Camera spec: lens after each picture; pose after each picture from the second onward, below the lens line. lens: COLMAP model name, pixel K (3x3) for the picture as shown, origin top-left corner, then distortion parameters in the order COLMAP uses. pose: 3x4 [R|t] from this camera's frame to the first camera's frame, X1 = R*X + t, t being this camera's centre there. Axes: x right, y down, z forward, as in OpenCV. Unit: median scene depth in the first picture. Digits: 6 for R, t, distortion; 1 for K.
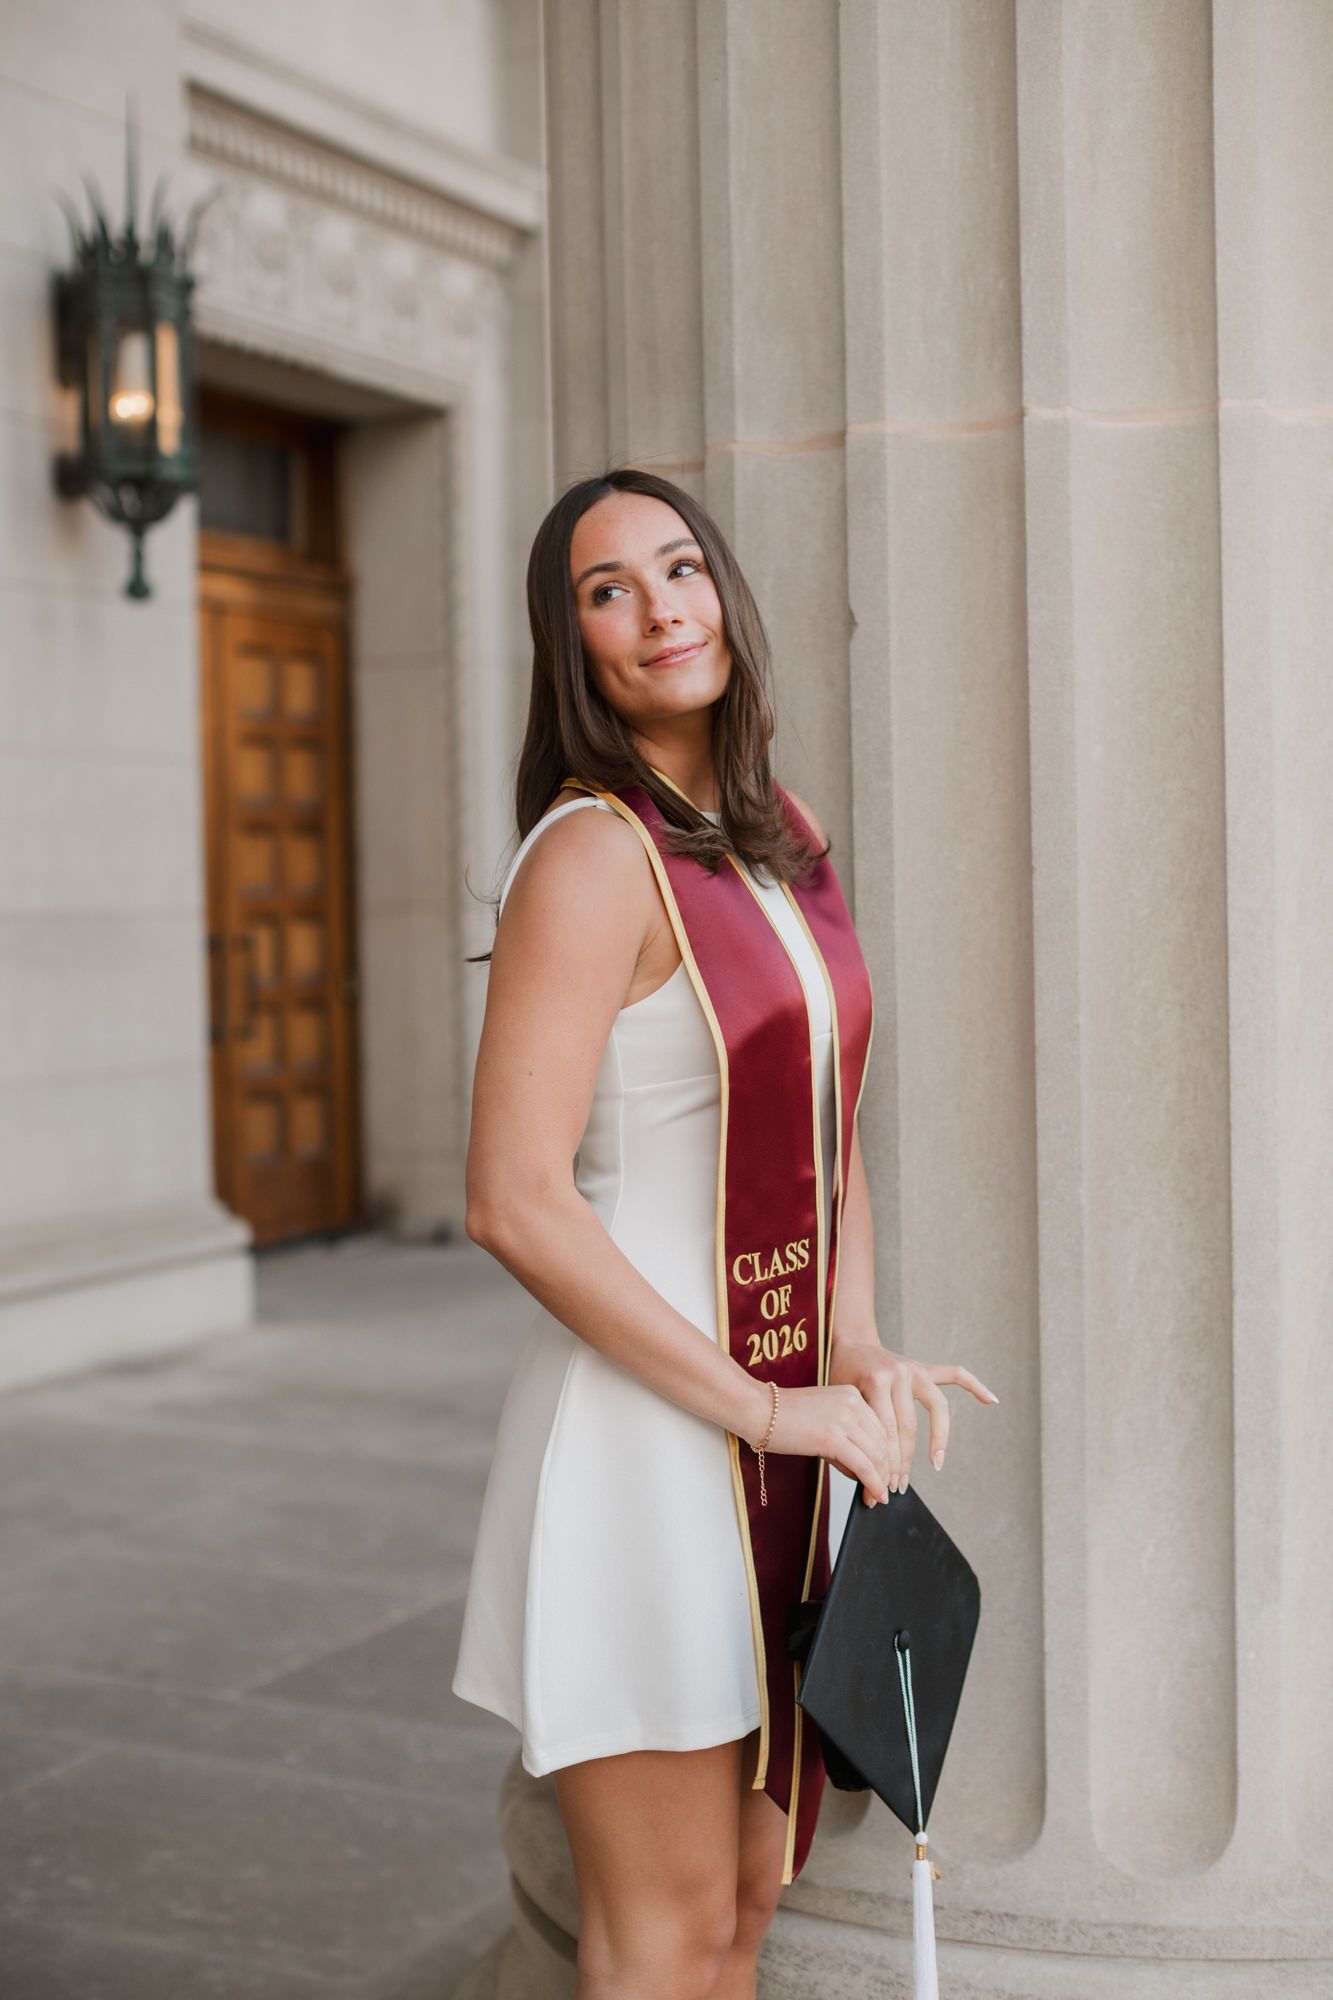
lens RADIAL K [[2956.4, 0, 666.5], [0, 2956.4, 1000.0], [0, 0, 1]] dist [-0.100848, 0.228697]
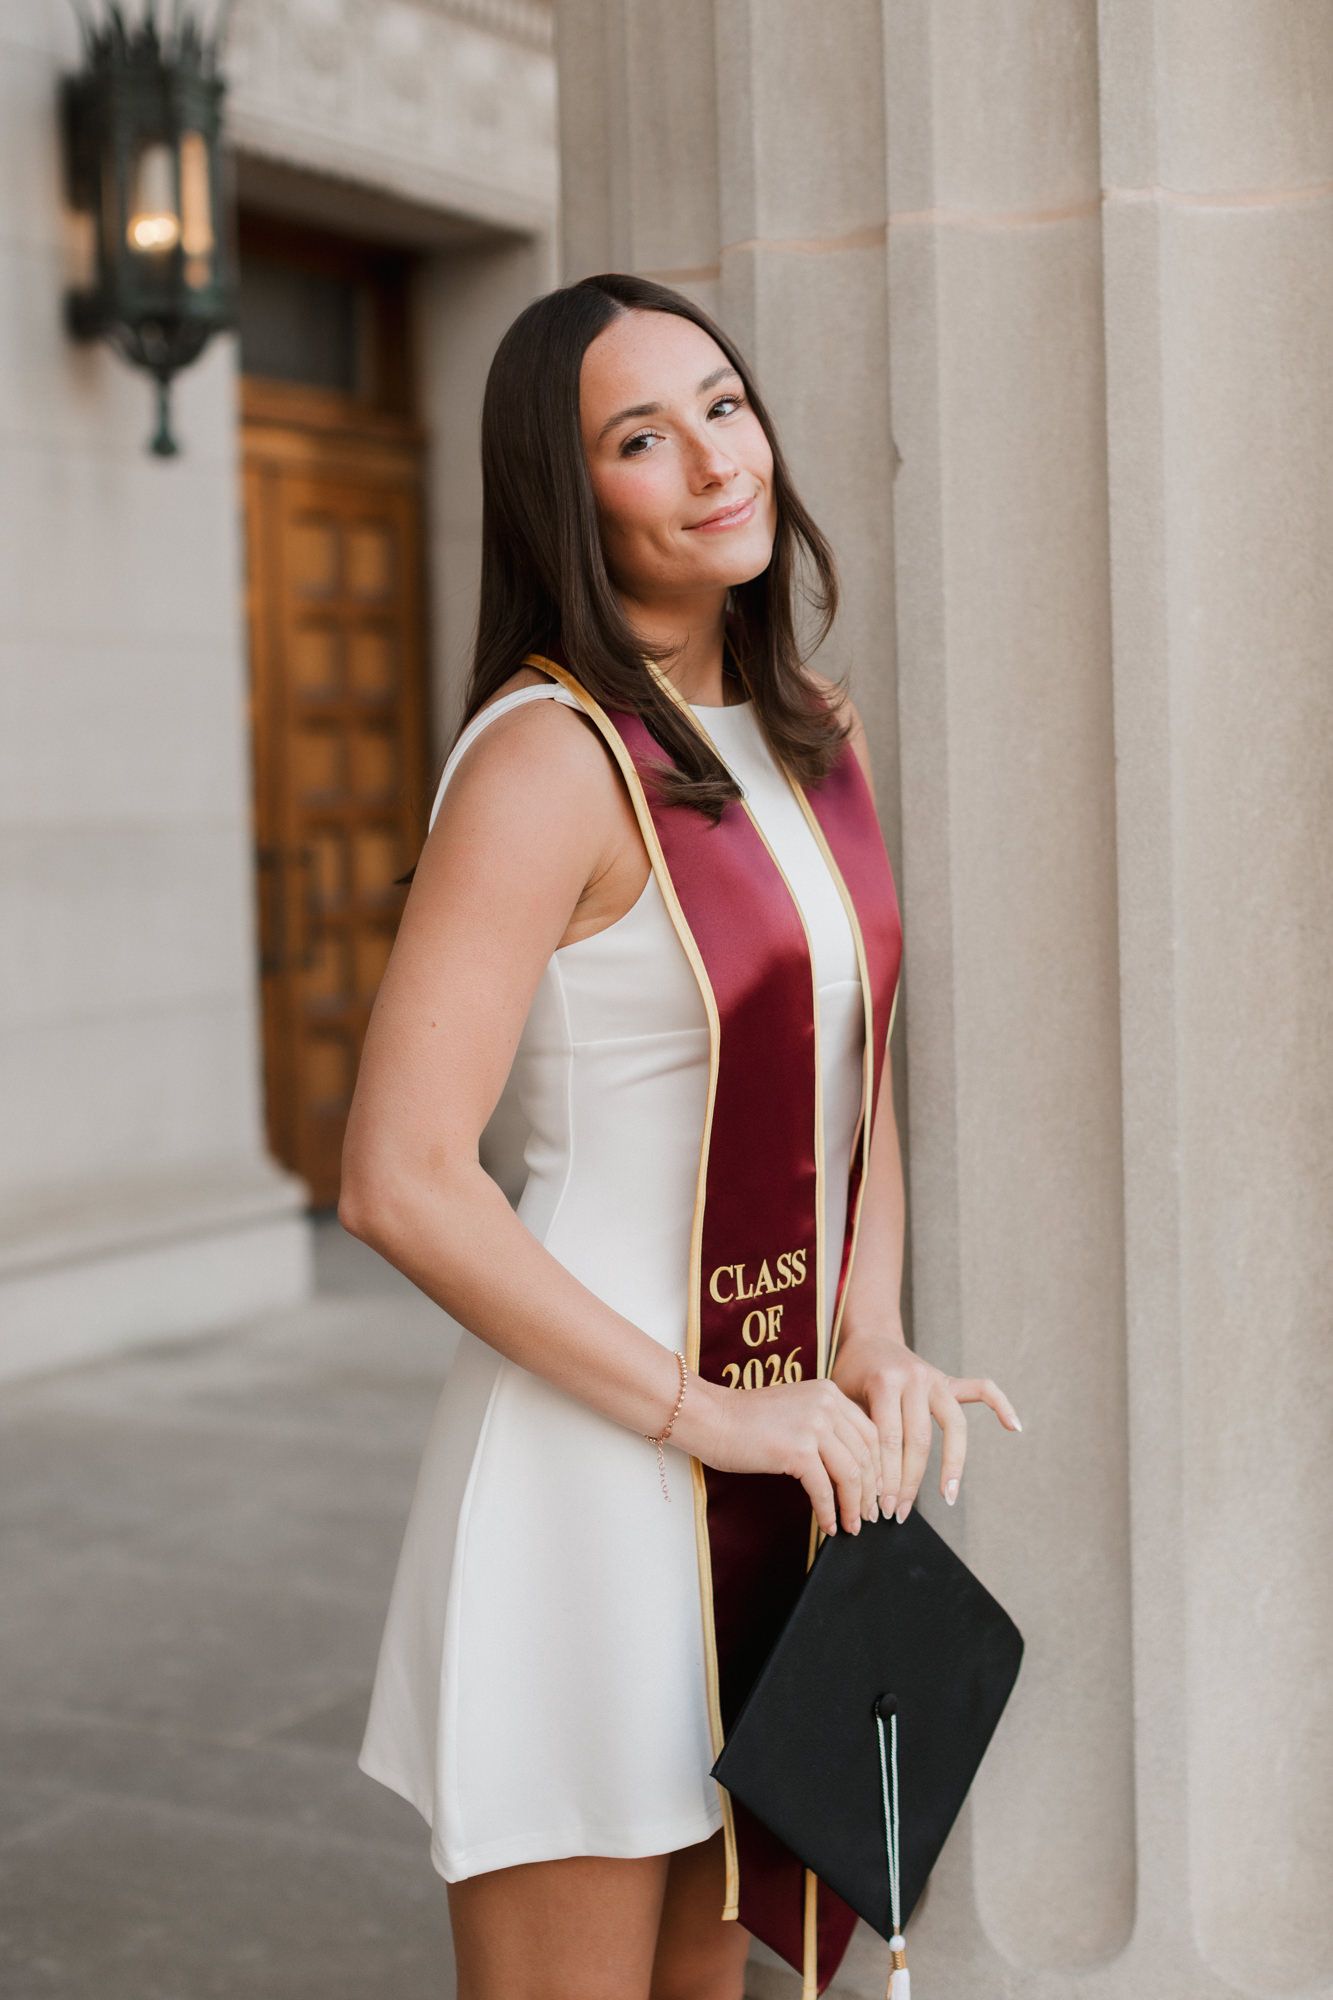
lens RADIAL K [[3366.9, 0, 738.9], [0, 3366.9, 1017.0], [0, 0, 1]] dist [-0.106831, 0.271052]
pose [[0.999539, -0.005098, -0.029925, 0.047094], [0.005963, 0.999564, 0.028910, -0.001040], [0.029765, -0.029075, 0.999134, 0.070087]]
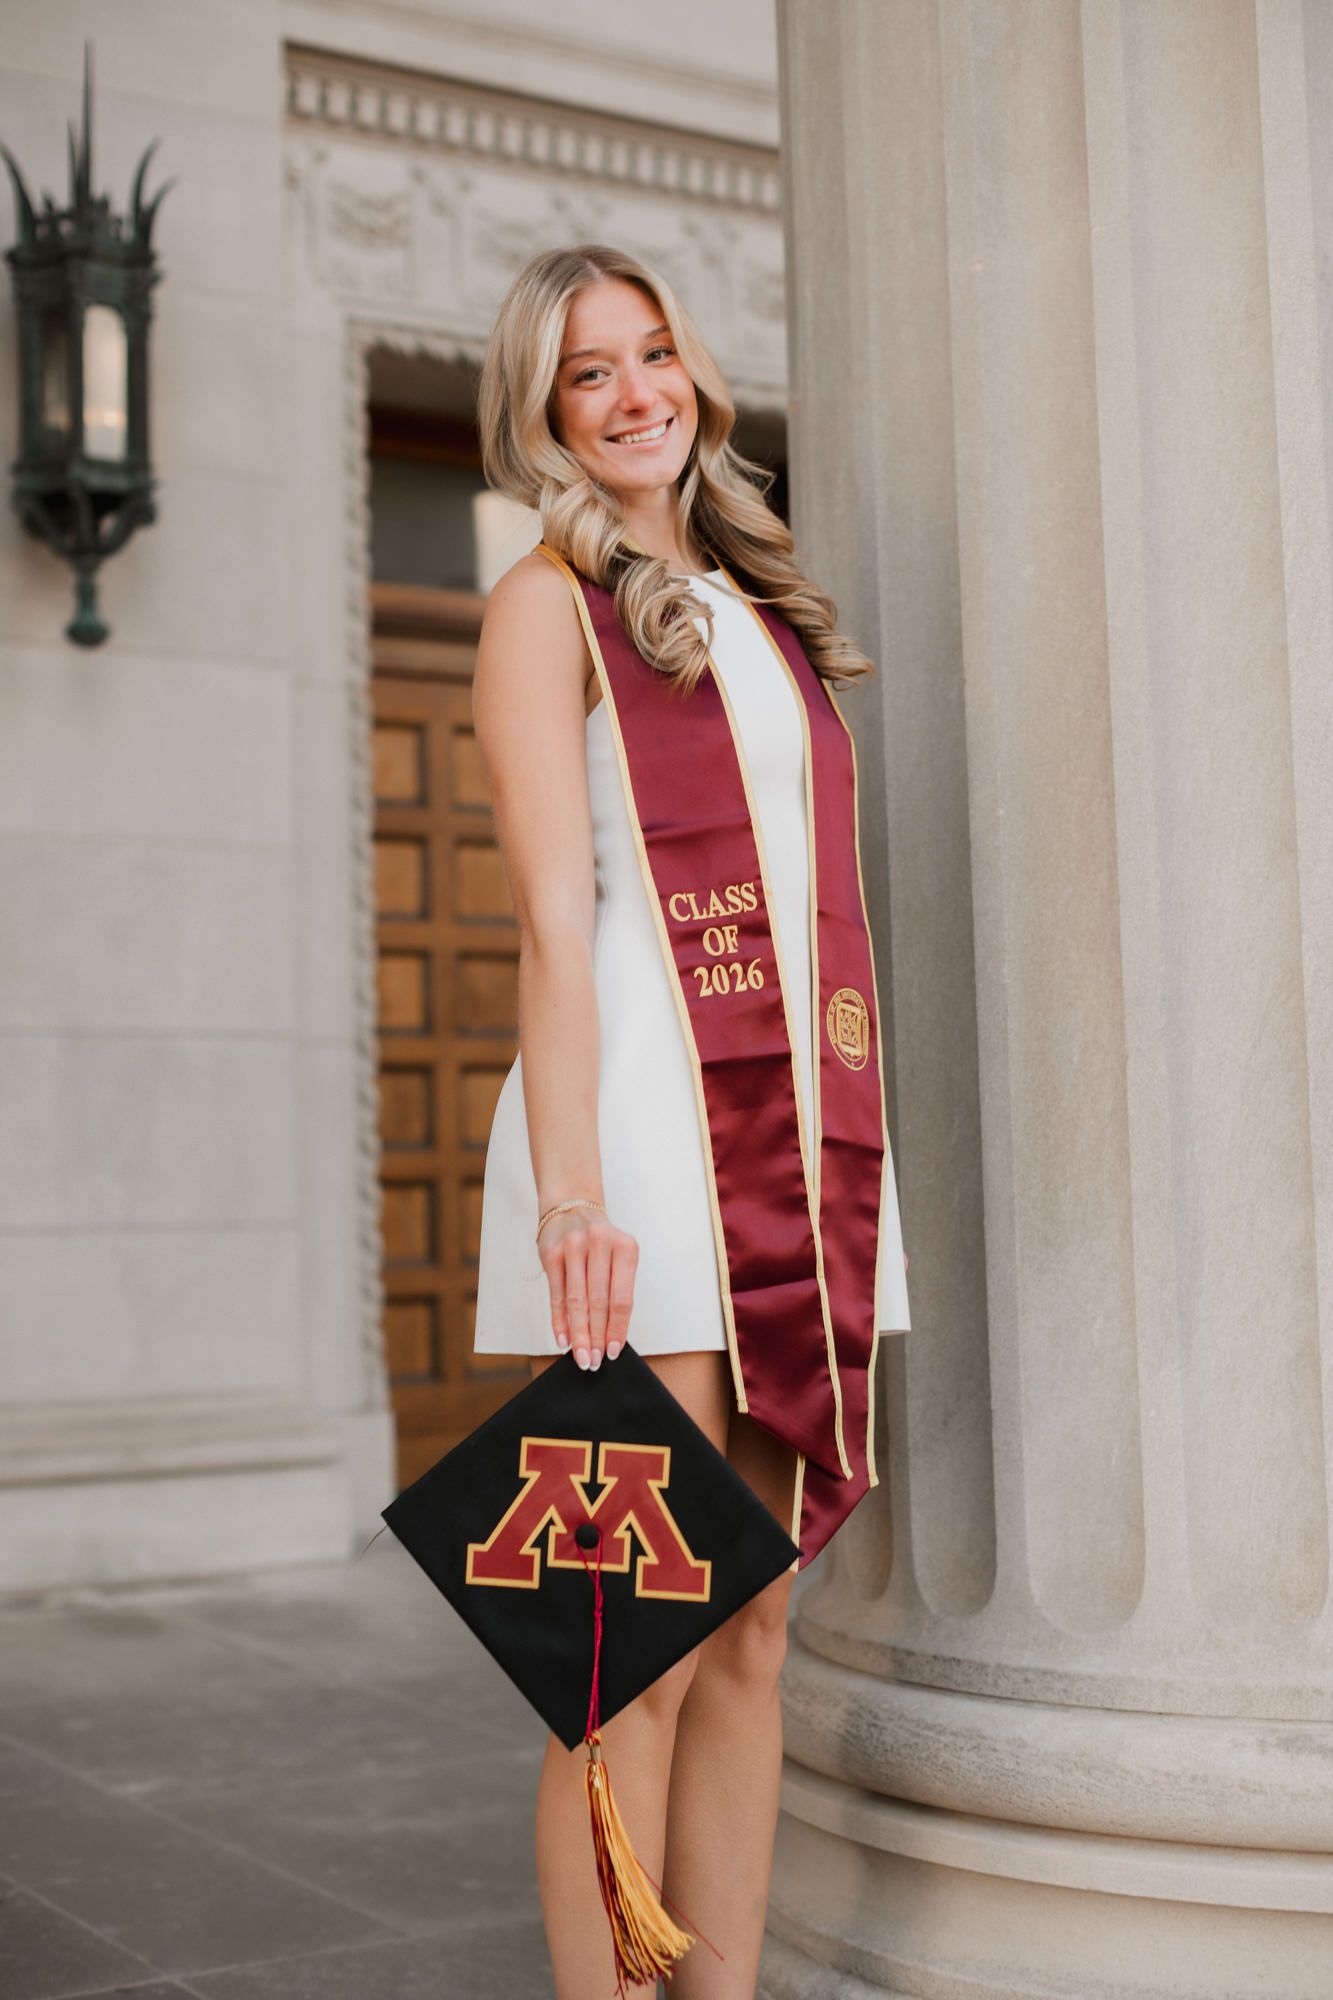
lens RADIAL K [[2956.4, 0, 666.5], [0, 2956.4, 1000.0], [0, 0, 1]] dist [-0.100848, 0.228697]
pose [[0.835202, -0.049234, -0.547734, 0.615537], [-0.007425, 0.994884, -0.100749, 0.181335], [0.549892, 0.088213, 0.830564, 0.041182]]
